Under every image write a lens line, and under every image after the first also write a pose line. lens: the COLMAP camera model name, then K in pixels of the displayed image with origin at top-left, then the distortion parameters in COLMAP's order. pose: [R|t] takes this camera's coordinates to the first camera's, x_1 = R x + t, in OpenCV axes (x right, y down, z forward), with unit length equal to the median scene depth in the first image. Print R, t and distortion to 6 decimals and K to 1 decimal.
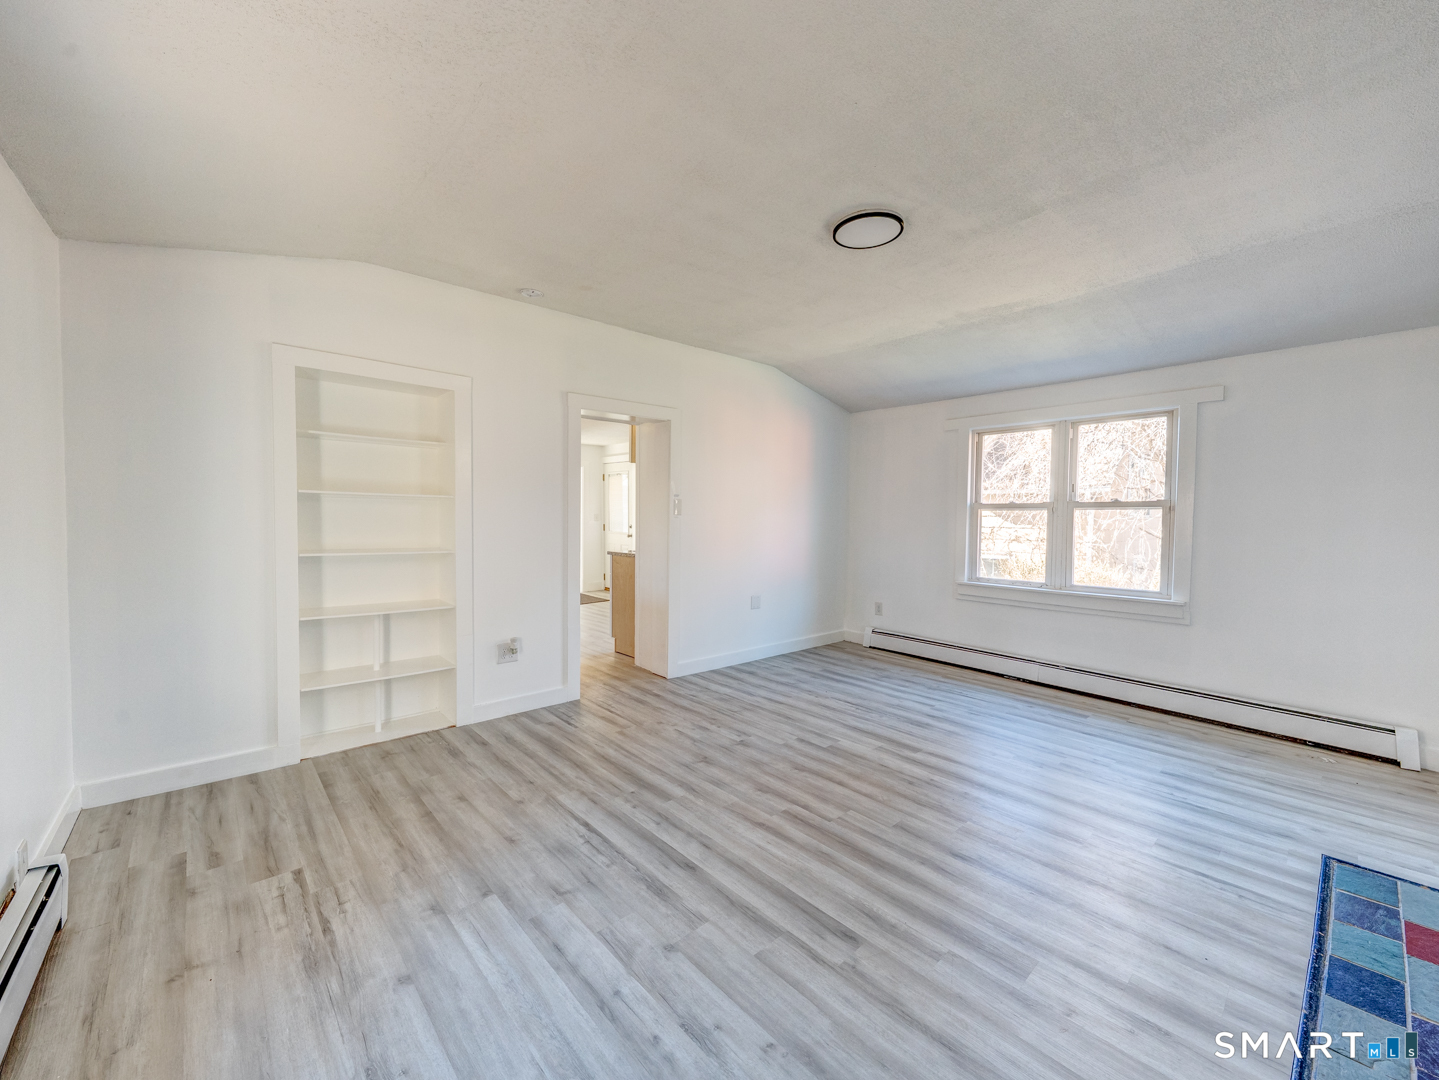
lens RADIAL K [[551.9, 0, 757.5], [0, 551.9, 539.1], [0, 0, 1]] dist [0.010346, -0.002987]
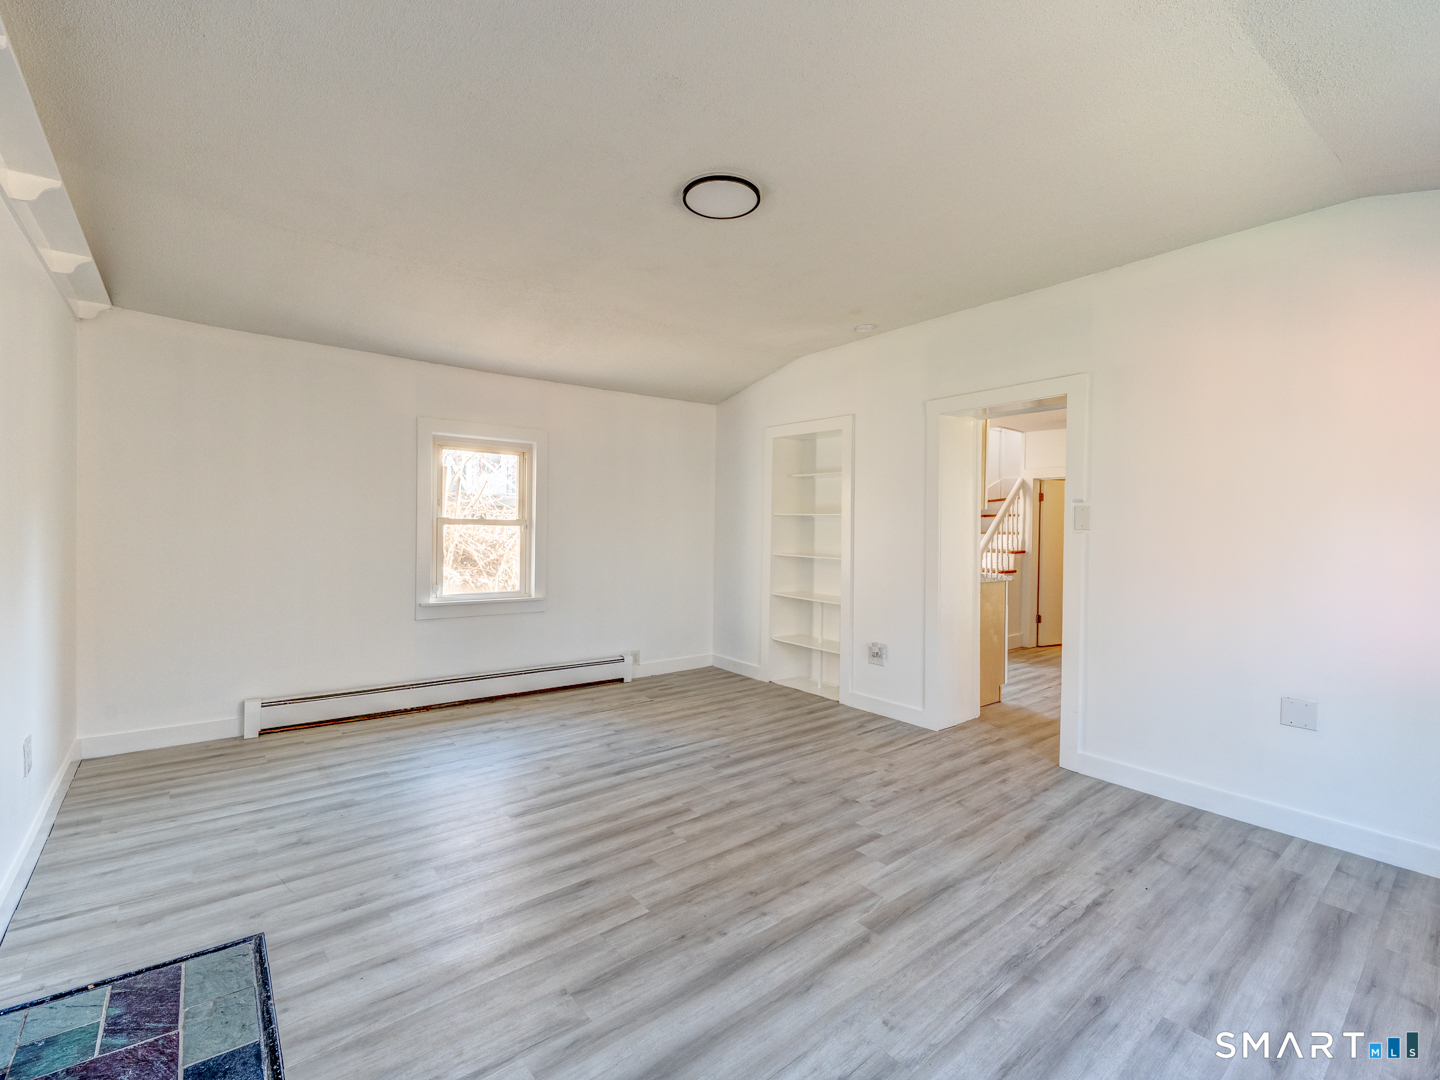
lens RADIAL K [[669.2, 0, 642.1], [0, 669.2, 536.1], [0, 0, 1]] dist [0.015987, -0.007597]
pose [[-0.155288, 0.000150, -0.987869, 1.119104], [-0.062501, 0.997995, 0.009977, 0.002285], [0.985890, 0.063292, -0.154967, 0.970055]]
